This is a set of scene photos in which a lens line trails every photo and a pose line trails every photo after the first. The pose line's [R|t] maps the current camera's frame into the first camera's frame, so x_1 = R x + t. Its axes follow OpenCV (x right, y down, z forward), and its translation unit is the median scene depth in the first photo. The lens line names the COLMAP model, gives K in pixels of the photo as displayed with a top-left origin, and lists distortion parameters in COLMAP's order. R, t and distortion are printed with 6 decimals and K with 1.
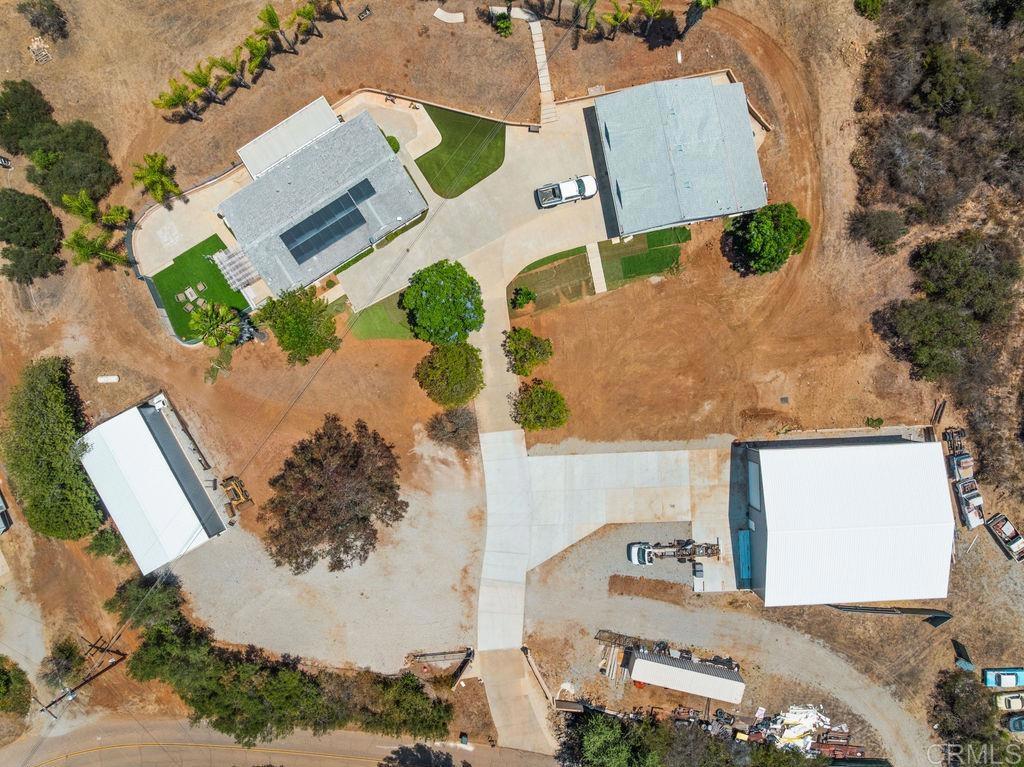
lens RADIAL K [[720.5, 0, 515.1], [0, 720.5, 385.7], [0, 0, 1]] dist [-0.057489, -0.001572]
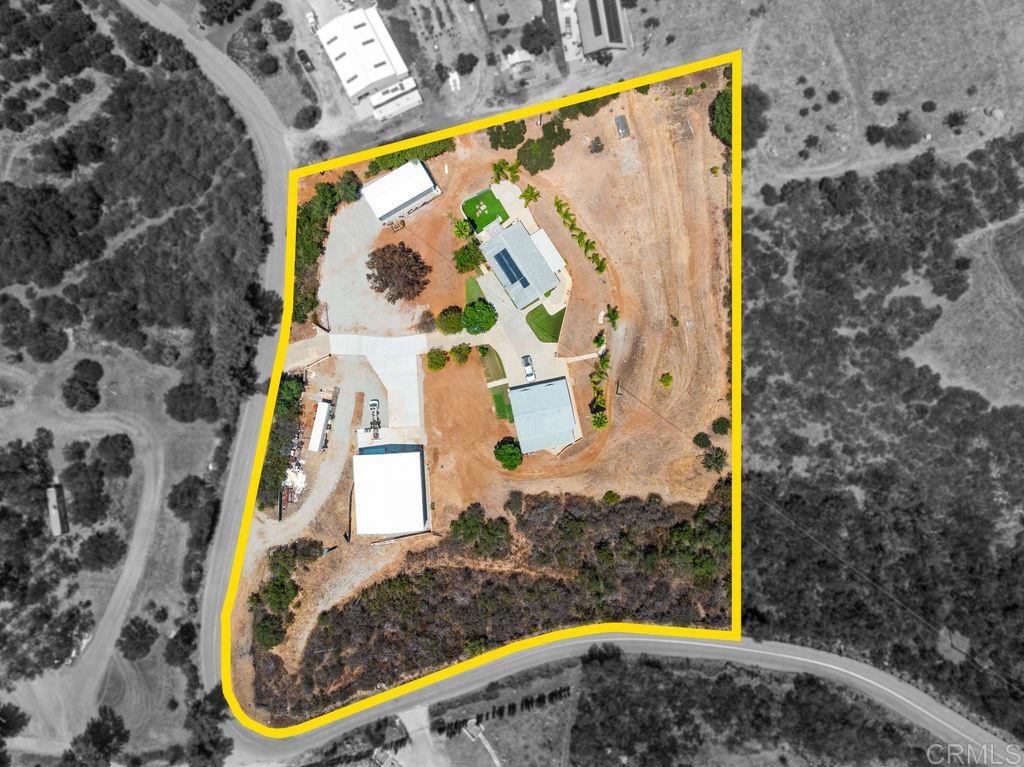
lens RADIAL K [[720.5, 0, 514.7], [0, 720.5, 380.5], [0, 0, 1]] dist [-0.057489, -0.001572]
pose [[0.015360, 0.999828, 0.010388, 0.082339], [-0.999882, 0.015367, -0.000562, -0.219673], [-0.000722, -0.010379, 0.999946, -1.326878]]
